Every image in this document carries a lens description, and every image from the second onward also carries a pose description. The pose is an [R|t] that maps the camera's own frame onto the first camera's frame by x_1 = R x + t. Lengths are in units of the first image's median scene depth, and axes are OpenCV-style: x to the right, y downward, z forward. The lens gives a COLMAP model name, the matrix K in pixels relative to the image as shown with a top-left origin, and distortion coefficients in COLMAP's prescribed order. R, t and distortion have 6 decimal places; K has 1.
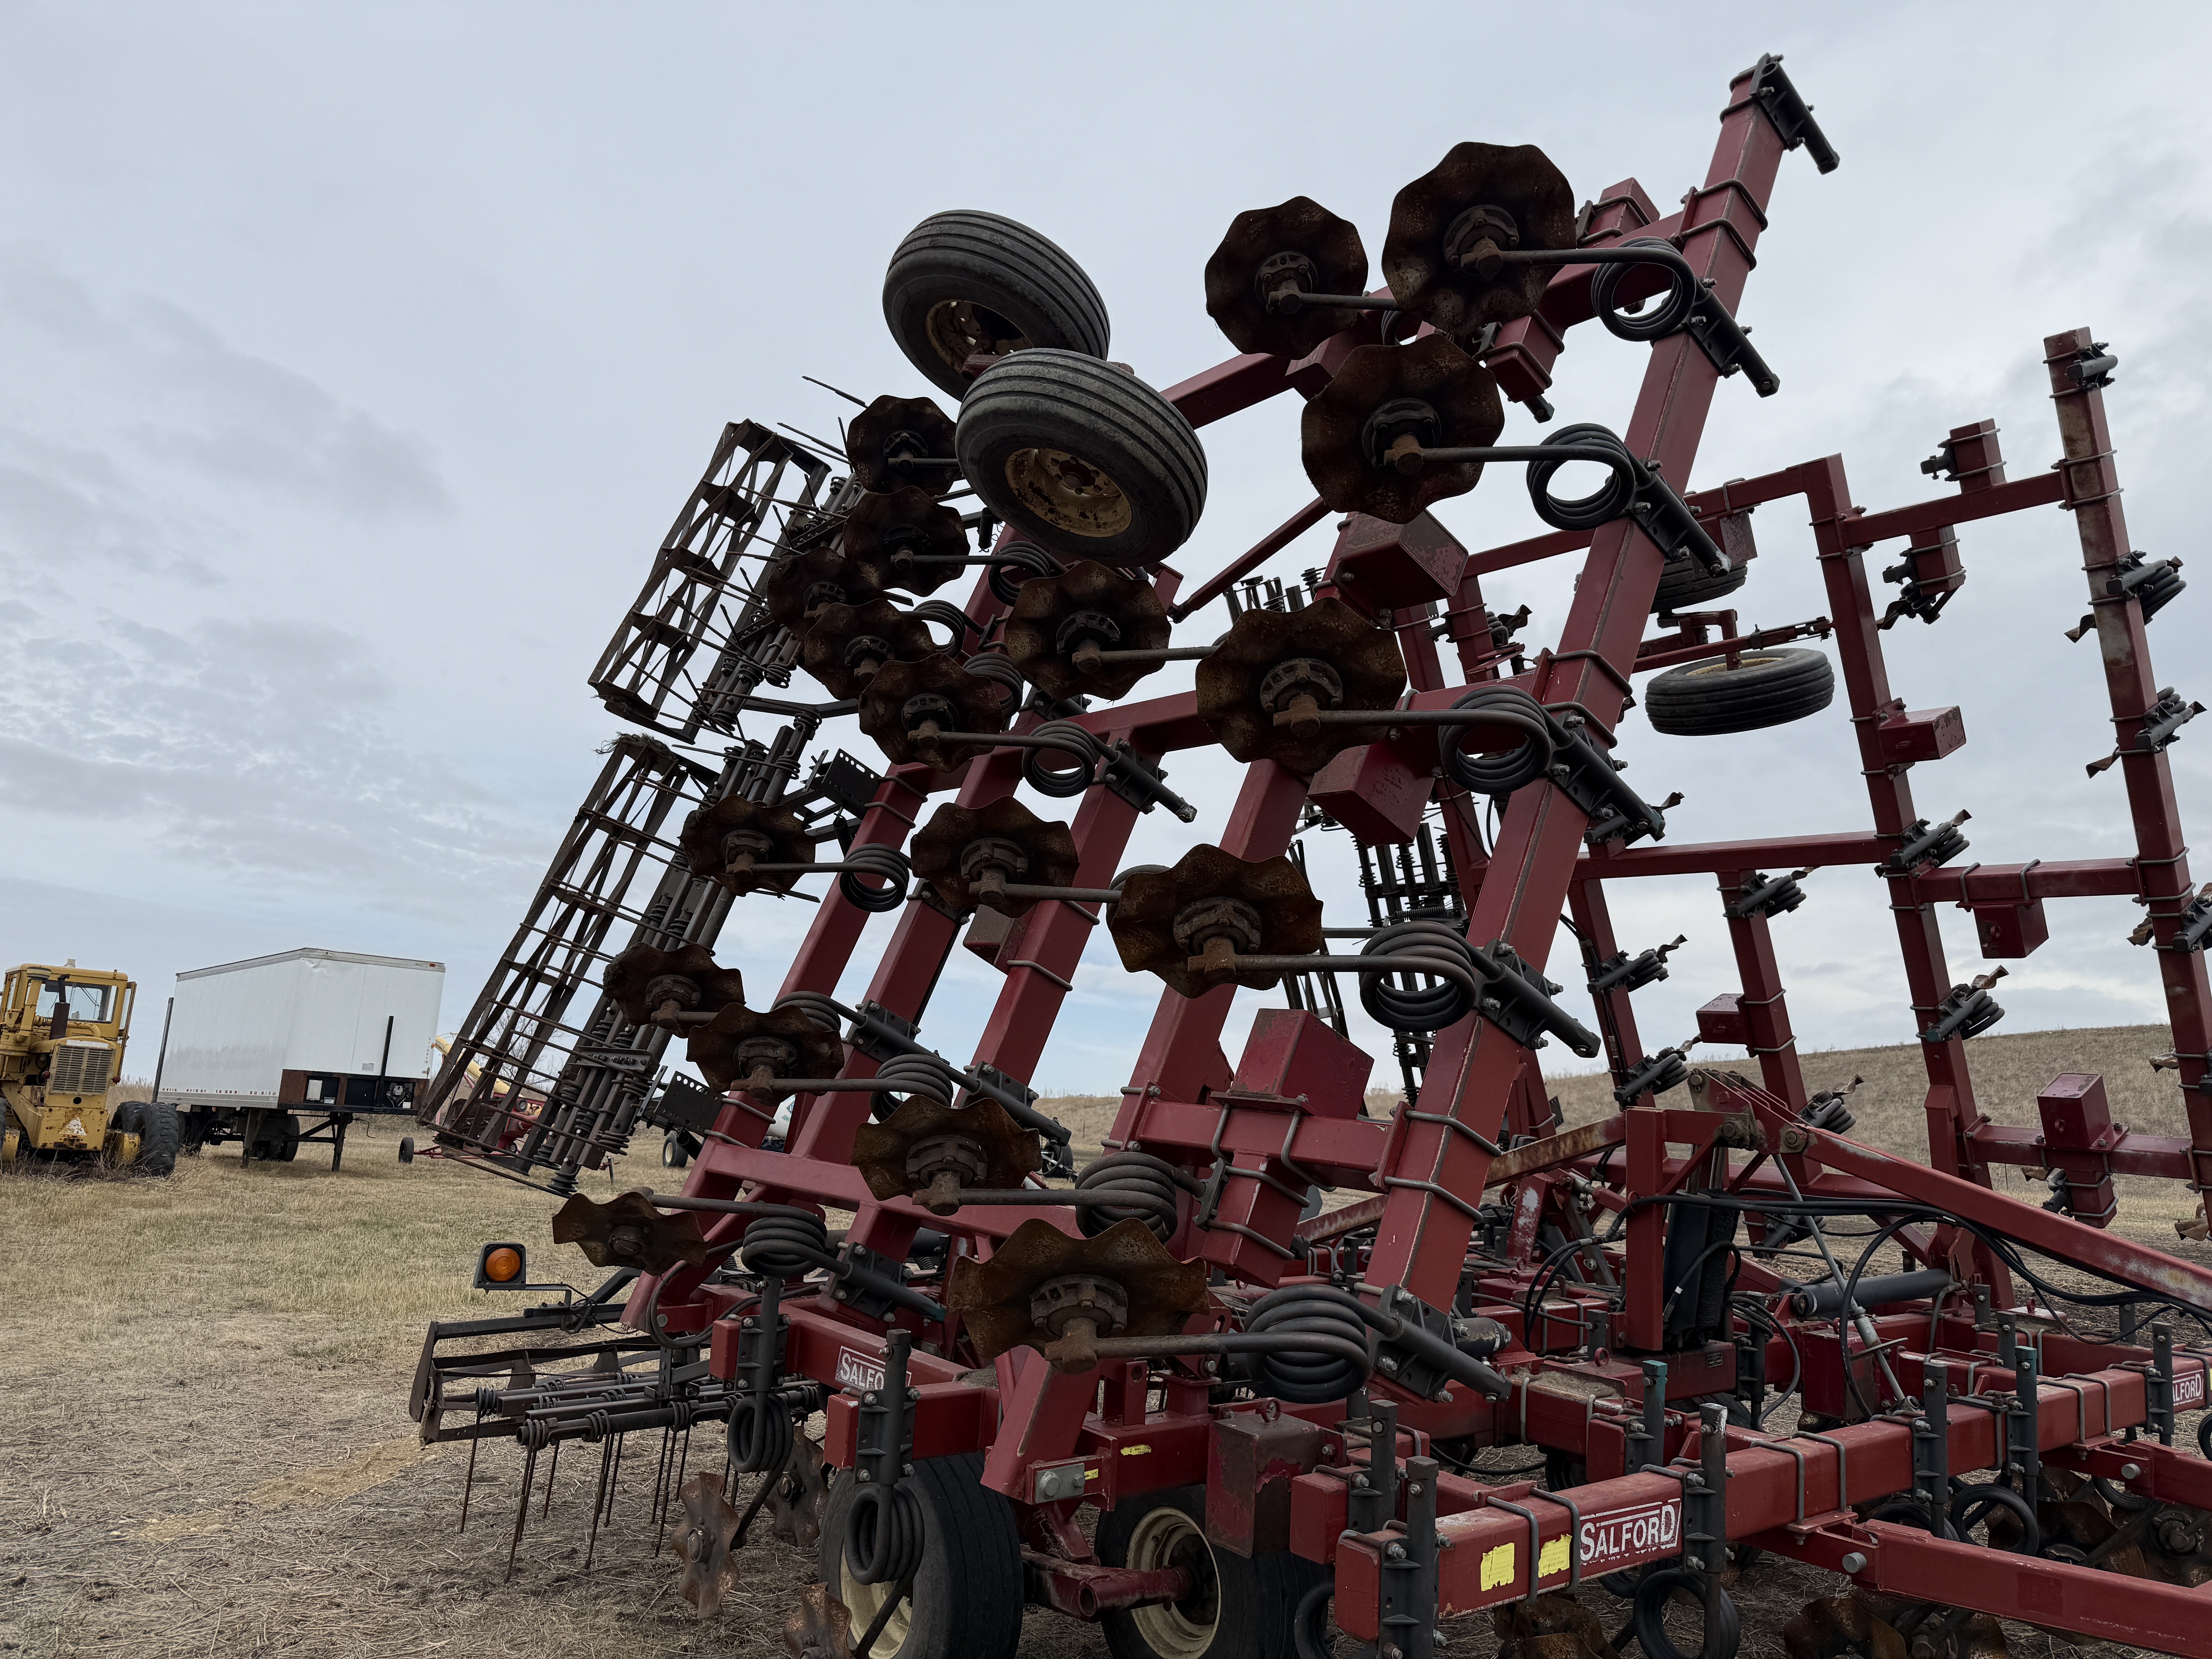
lens RADIAL K [[1516.7, 0, 1106.0], [0, 1516.7, 829.5], [0, 0, 1]] dist [0.018347, -0.030208]
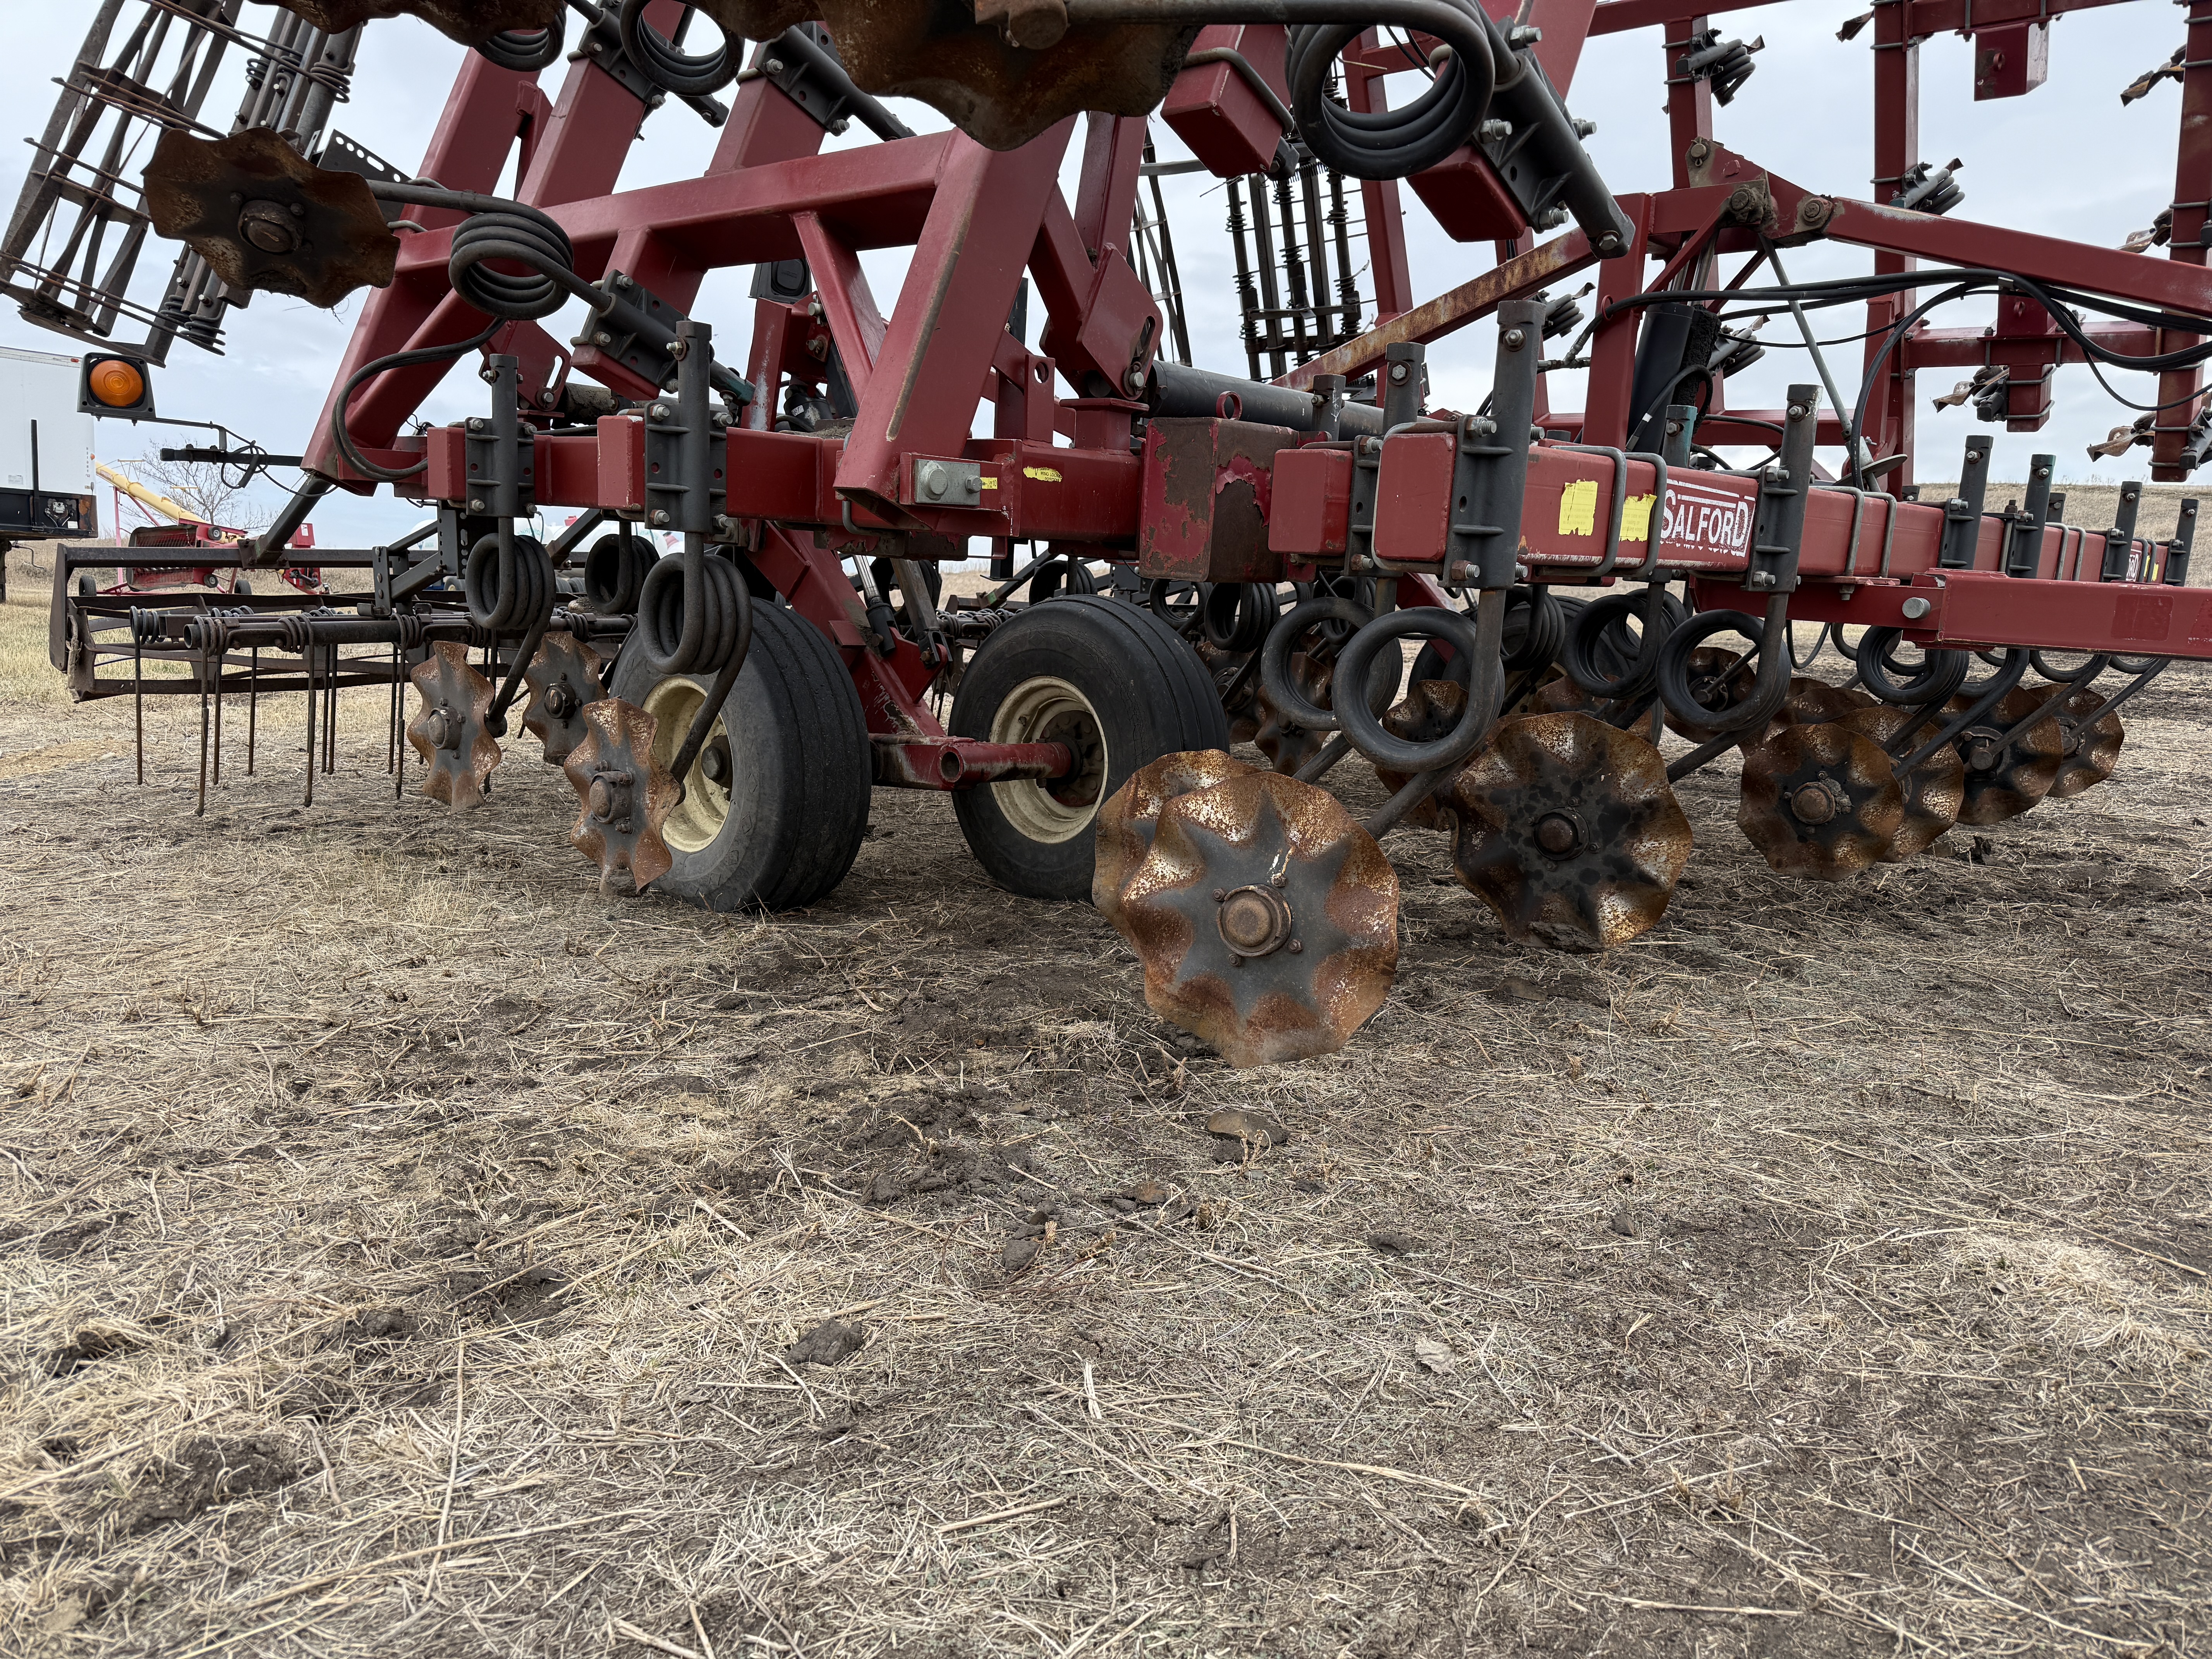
lens RADIAL K [[1517.1, 0, 1106.0], [0, 1517.1, 829.5], [0, 0, 1]] dist [0.097231, -0.166159]
pose [[0.988387, -0.033340, 0.148255, -0.056897], [-0.017937, 0.943215, 0.331698, 0.285684], [-0.150896, -0.330505, 0.931664, 0.221980]]
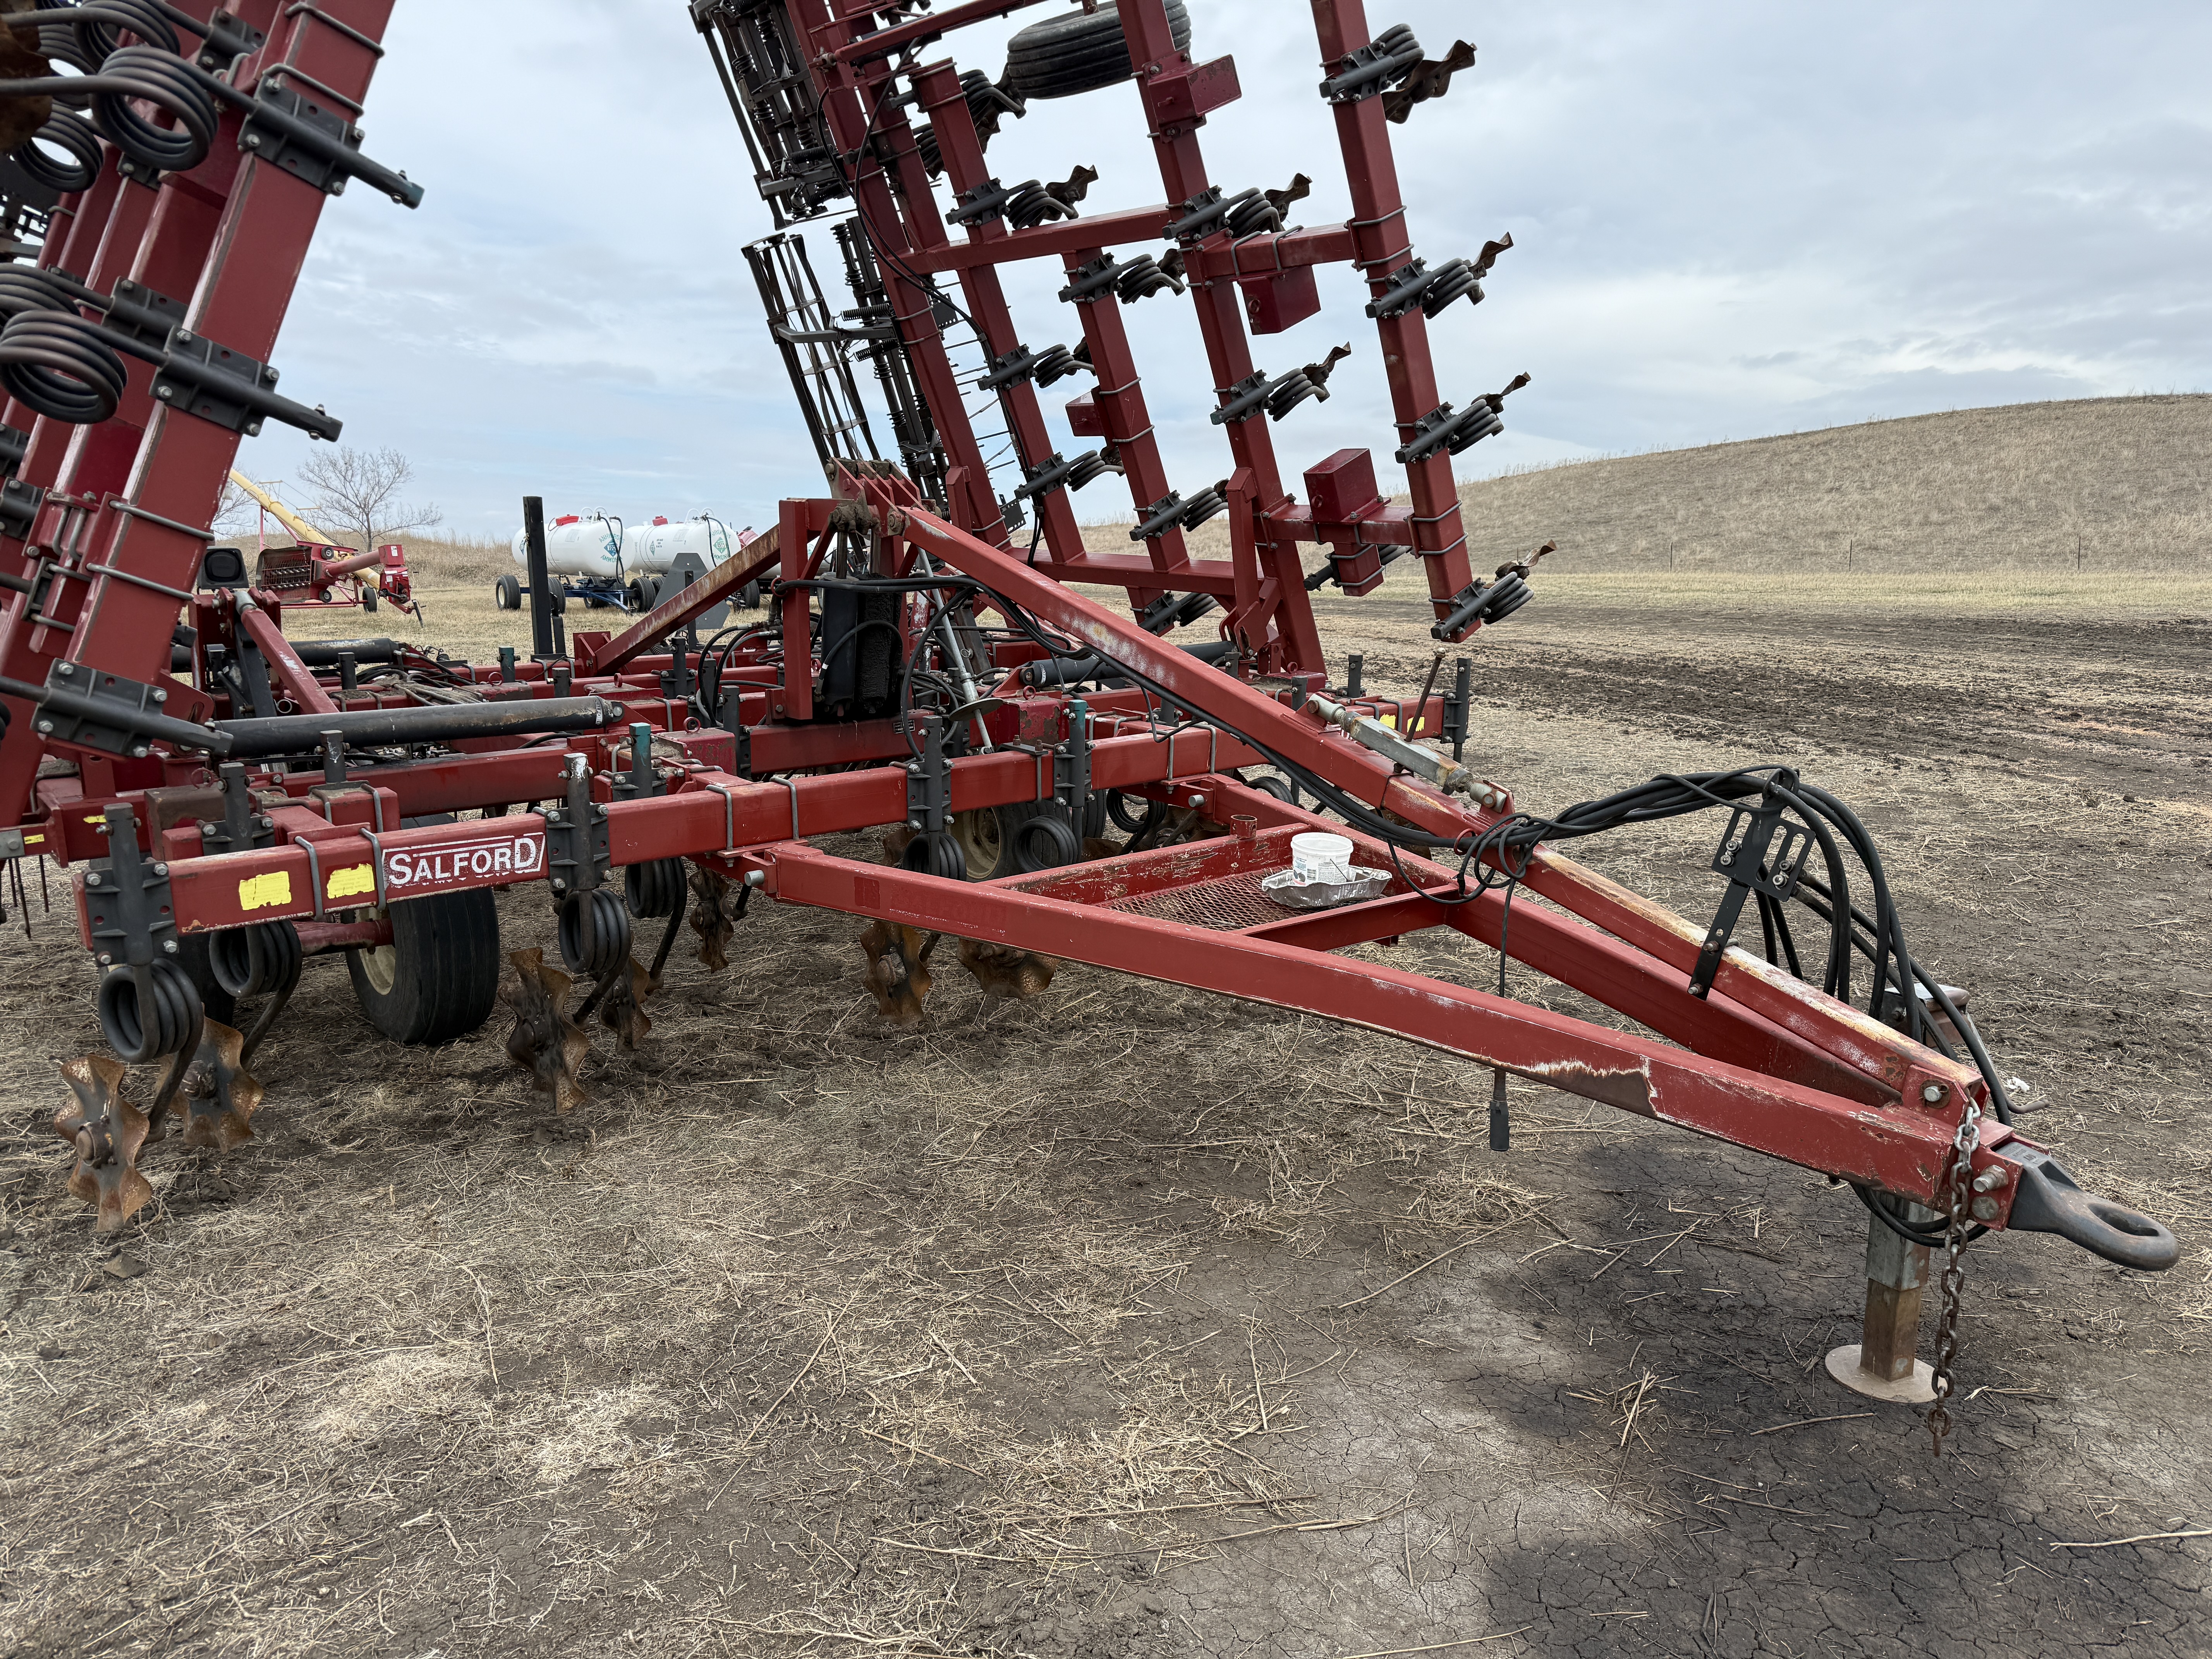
lens RADIAL K [[1517.1, 0, 1106.0], [0, 1517.1, 829.5], [0, 0, 1]] dist [0.097231, -0.166159]
pose [[0.998205, -0.050065, 0.032878, 0.632268], [0.034657, 0.930486, 0.364685, 0.024778], [-0.048851, -0.362891, 0.930550, -0.080926]]
